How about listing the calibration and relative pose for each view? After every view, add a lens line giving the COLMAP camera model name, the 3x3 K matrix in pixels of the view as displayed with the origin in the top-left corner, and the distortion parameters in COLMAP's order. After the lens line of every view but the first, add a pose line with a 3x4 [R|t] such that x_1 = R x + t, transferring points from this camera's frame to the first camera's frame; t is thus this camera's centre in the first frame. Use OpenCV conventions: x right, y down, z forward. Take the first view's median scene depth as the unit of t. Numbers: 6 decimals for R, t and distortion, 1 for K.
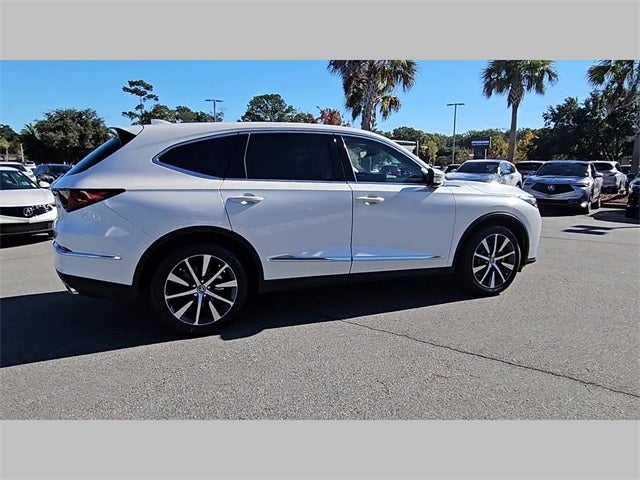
lens RADIAL K [[450.6, 0, 311.8], [0, 450.6, 244.1], [0, 0, 1]] dist [0.008832, -0.000438]
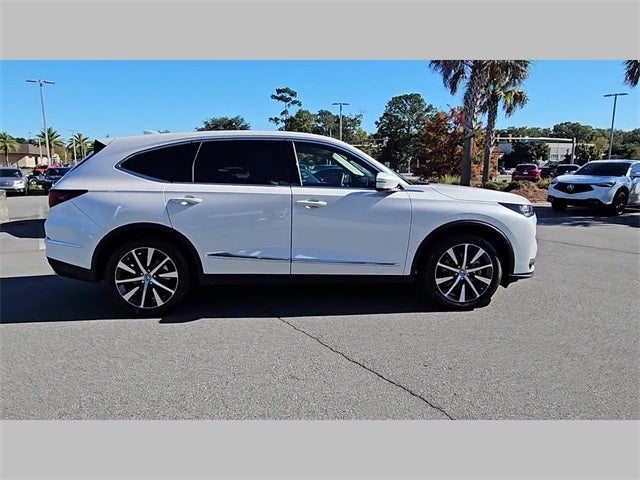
lens RADIAL K [[450.6, 0, 309.5], [0, 450.6, 241.1], [0, 0, 1]] dist [0.008832, -0.000438]
pose [[0.947756, 0.050141, -0.315031, 0.393311], [-0.052578, 0.998617, 0.000763, -0.011977], [0.314633, 0.015841, 0.949081, 0.020610]]
